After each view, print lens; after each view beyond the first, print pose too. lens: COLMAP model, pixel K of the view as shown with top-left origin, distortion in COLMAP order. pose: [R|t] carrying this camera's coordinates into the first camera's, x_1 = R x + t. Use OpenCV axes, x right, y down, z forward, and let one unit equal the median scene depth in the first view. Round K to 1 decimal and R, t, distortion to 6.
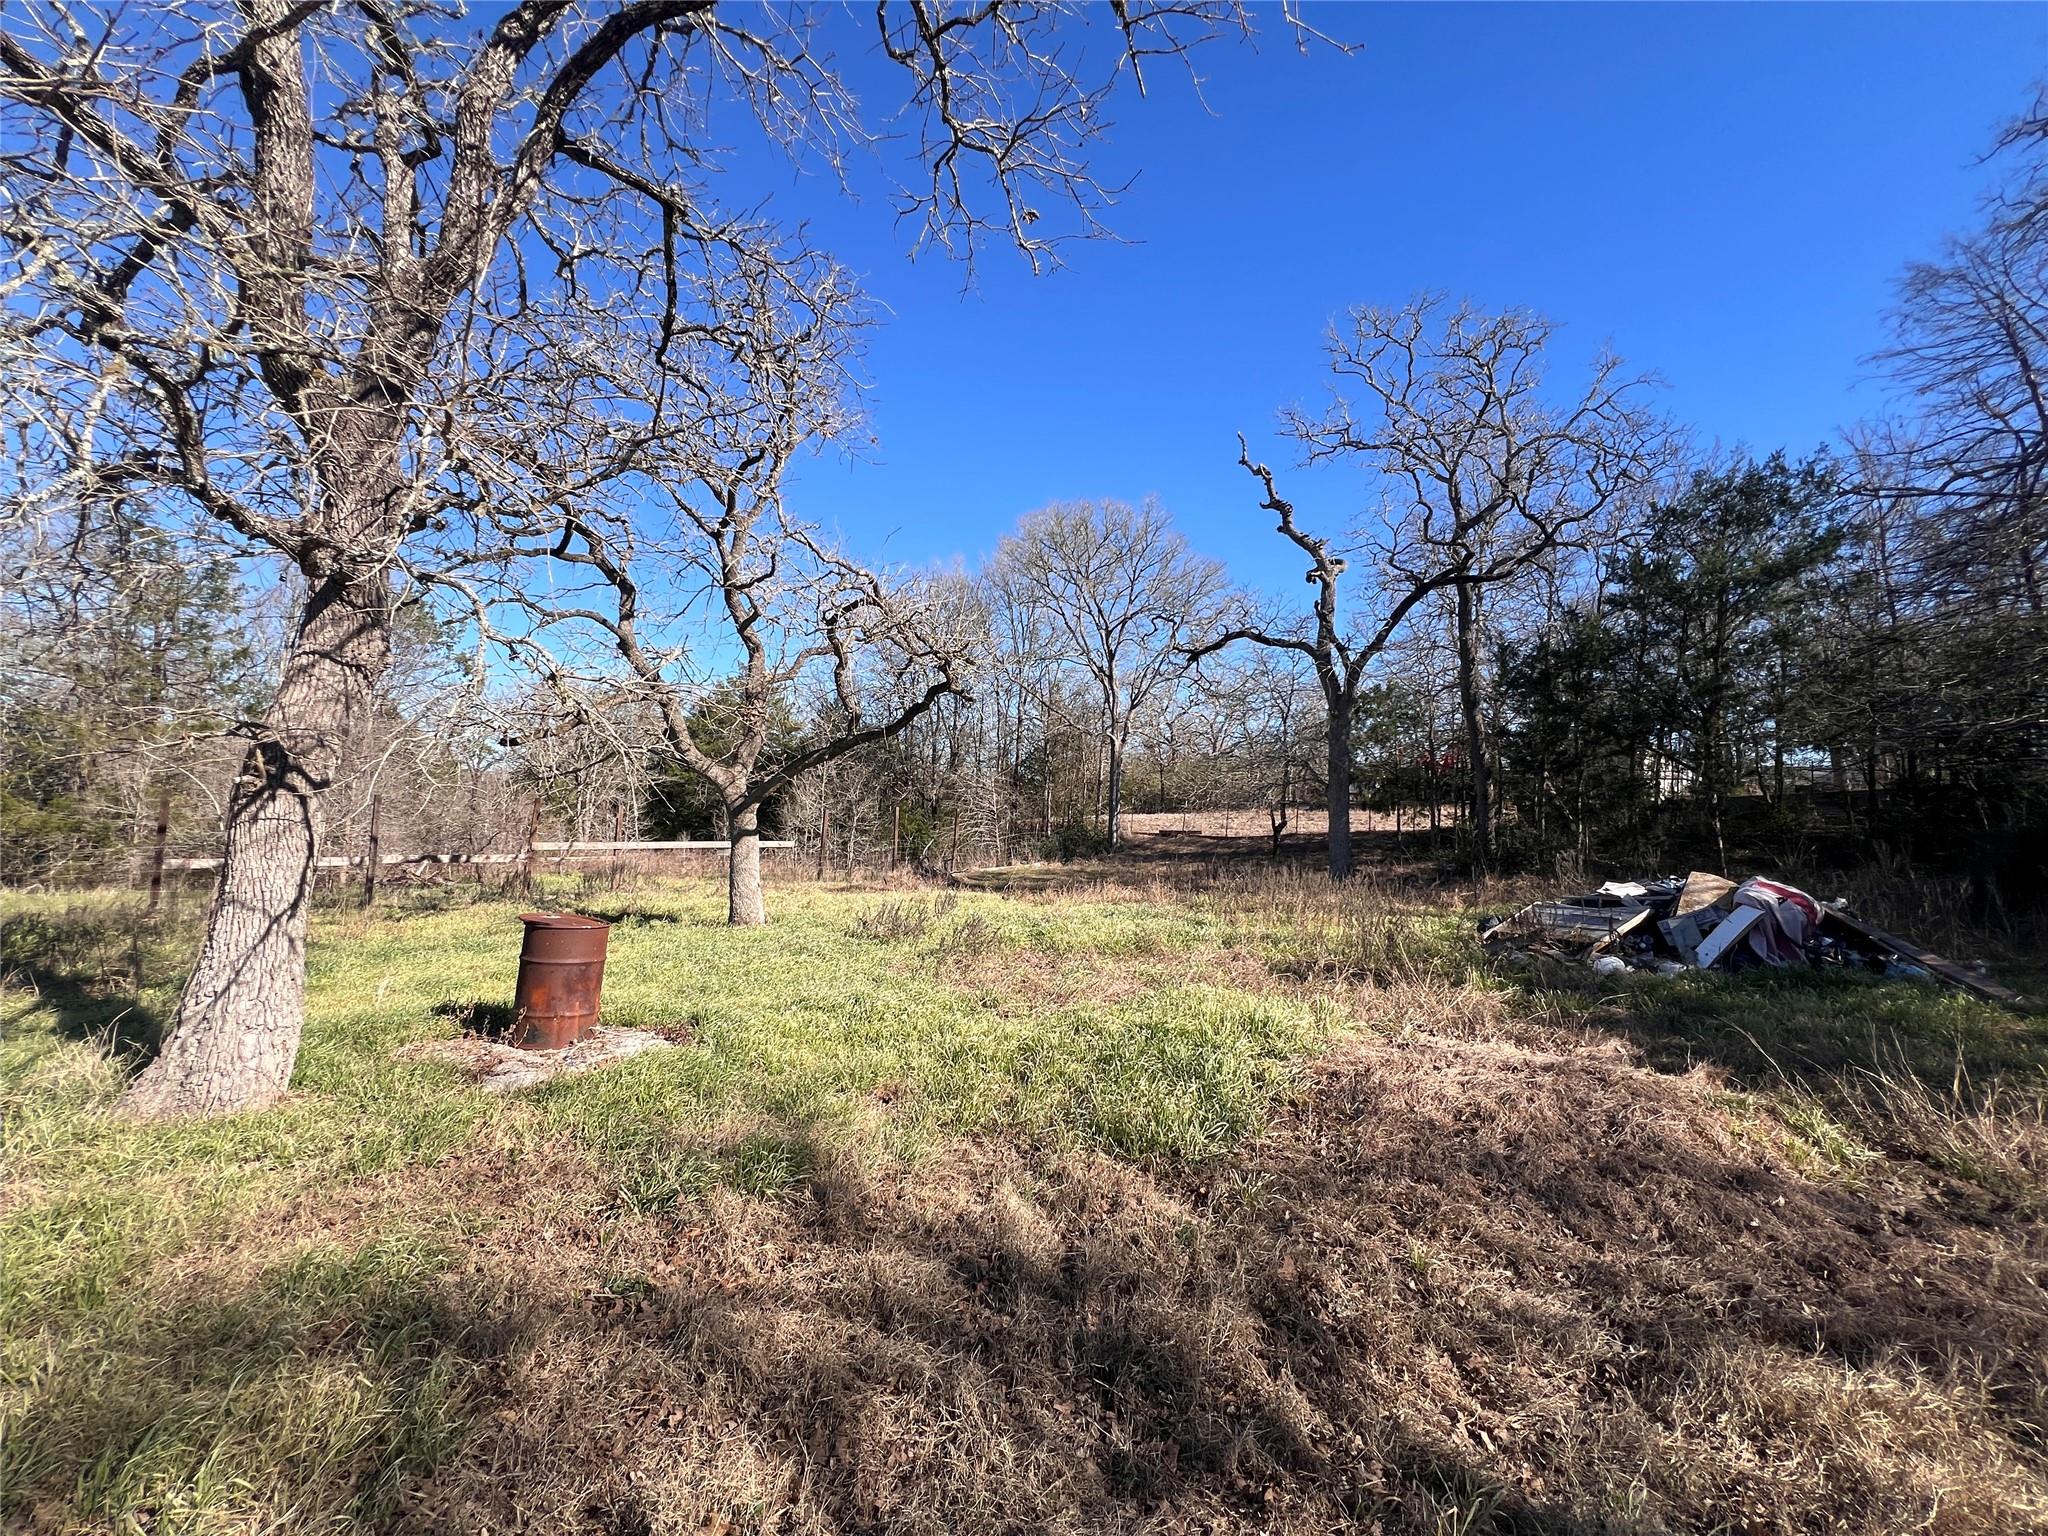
lens RADIAL K [[815.1, 0, 1031.0], [0, 815.1, 767.3], [0, 0, 1]] dist [-0.000366, 0.000566]
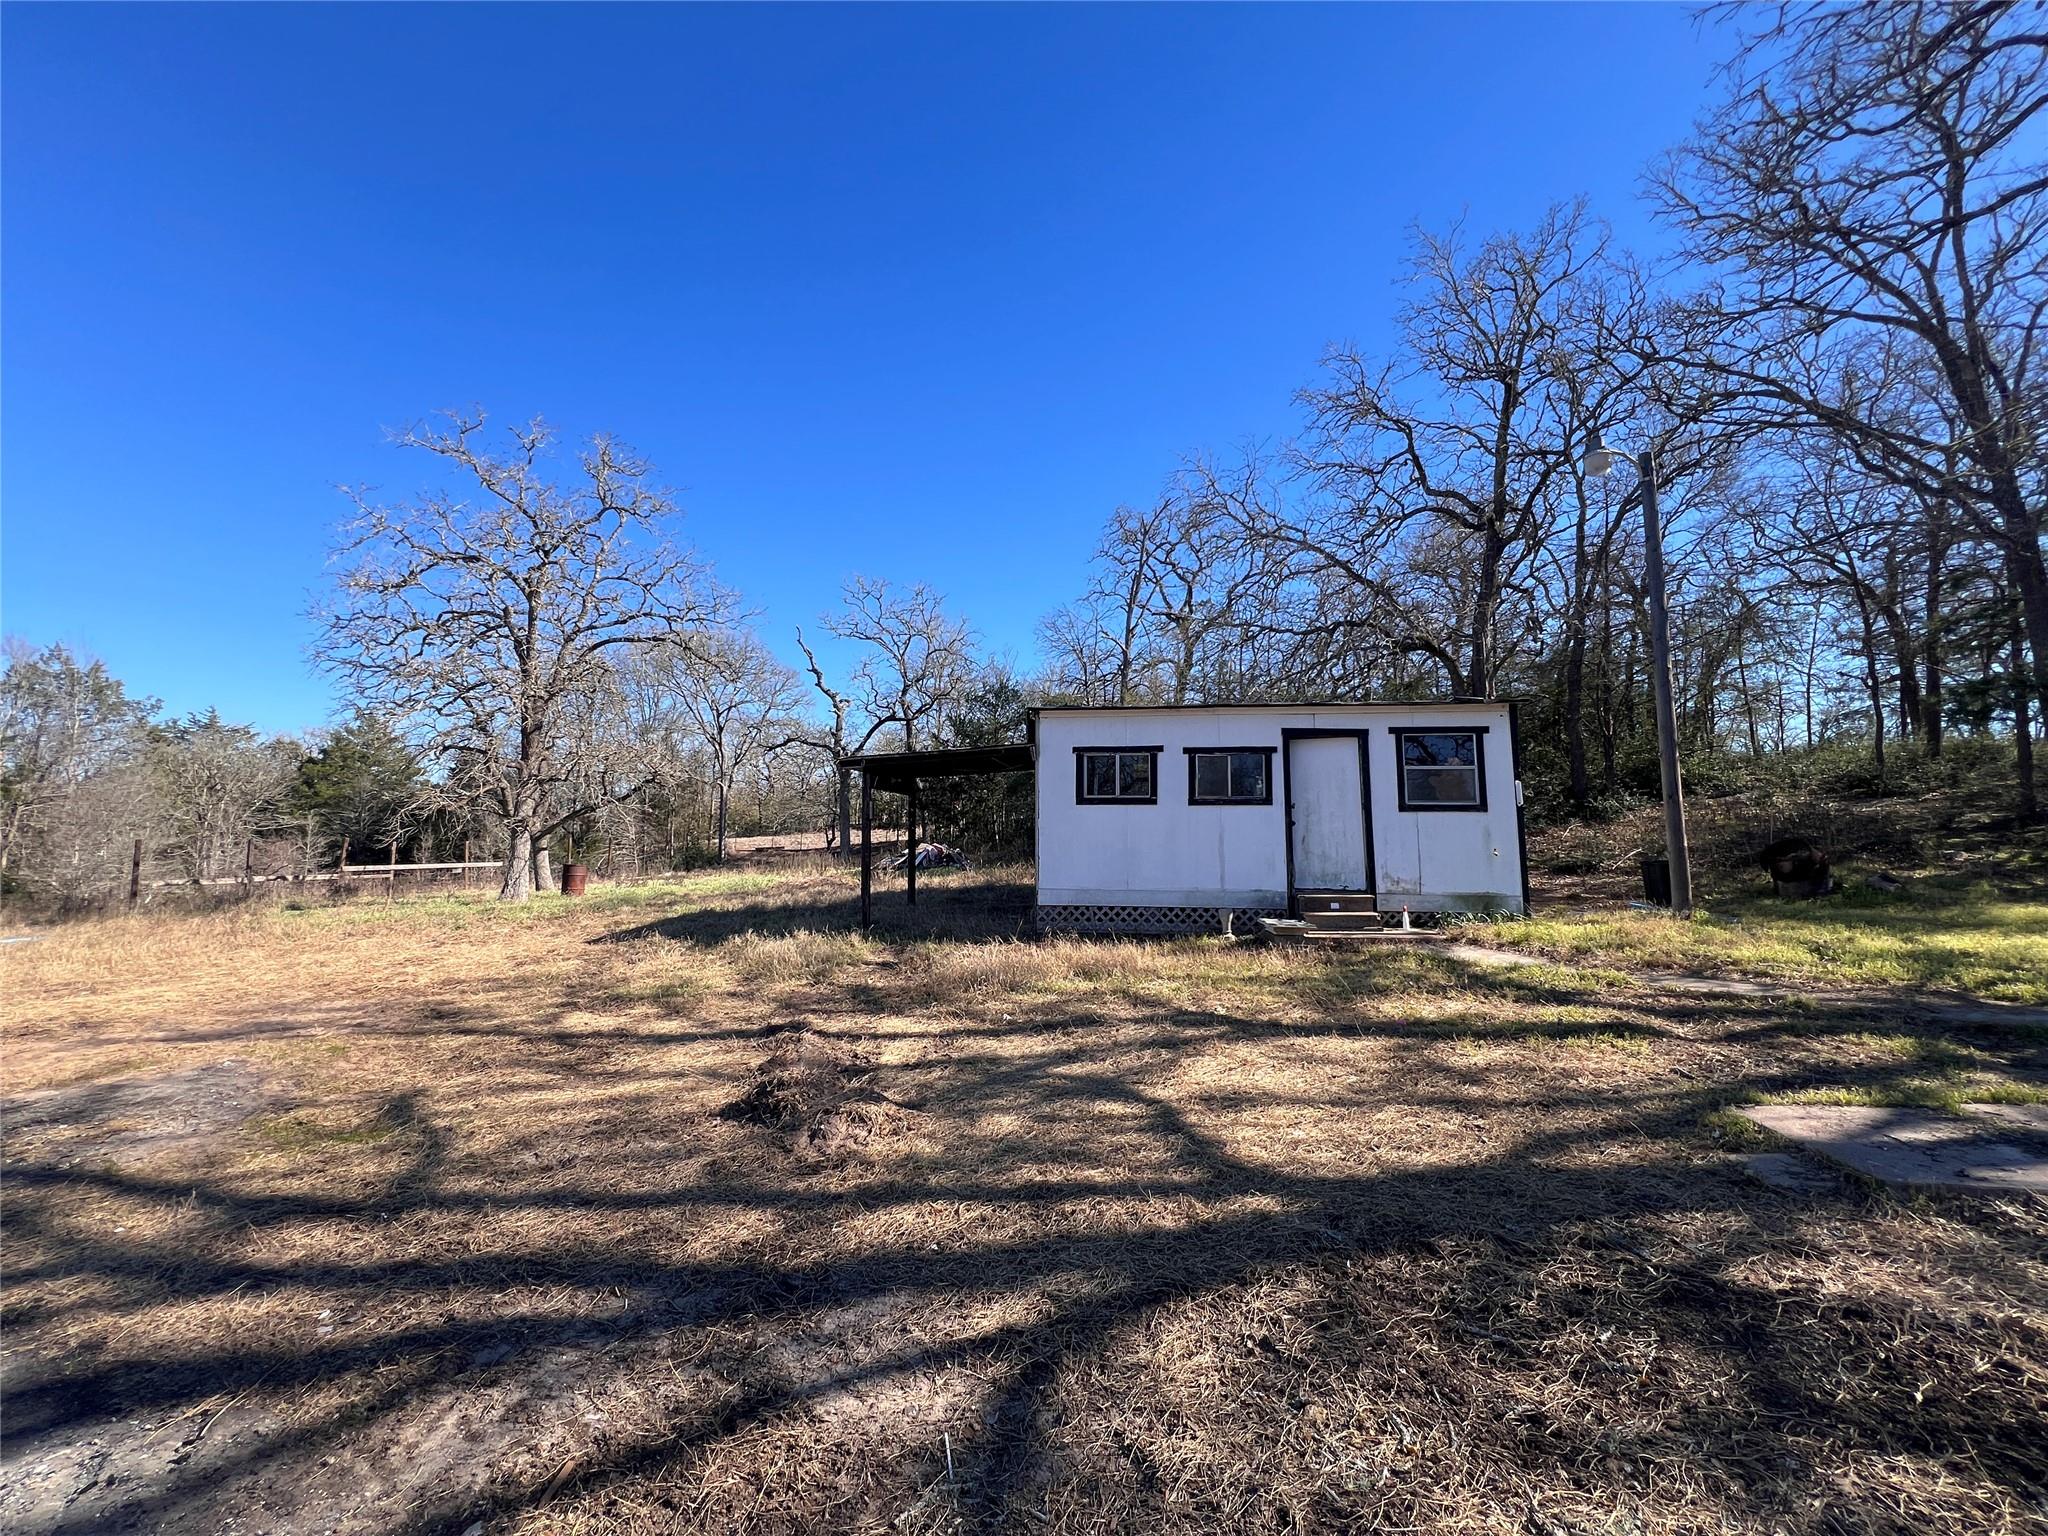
lens RADIAL K [[815.1, 0, 1015.7], [0, 815.1, 766.8], [0, 0, 1]] dist [-0.000366, 0.000566]
pose [[0.898072, 0.000827, 0.439848, -0.192405], [0.013243, 0.999494, -0.028918, -0.057675], [-0.439650, 0.031796, 0.897606, -1.509669]]
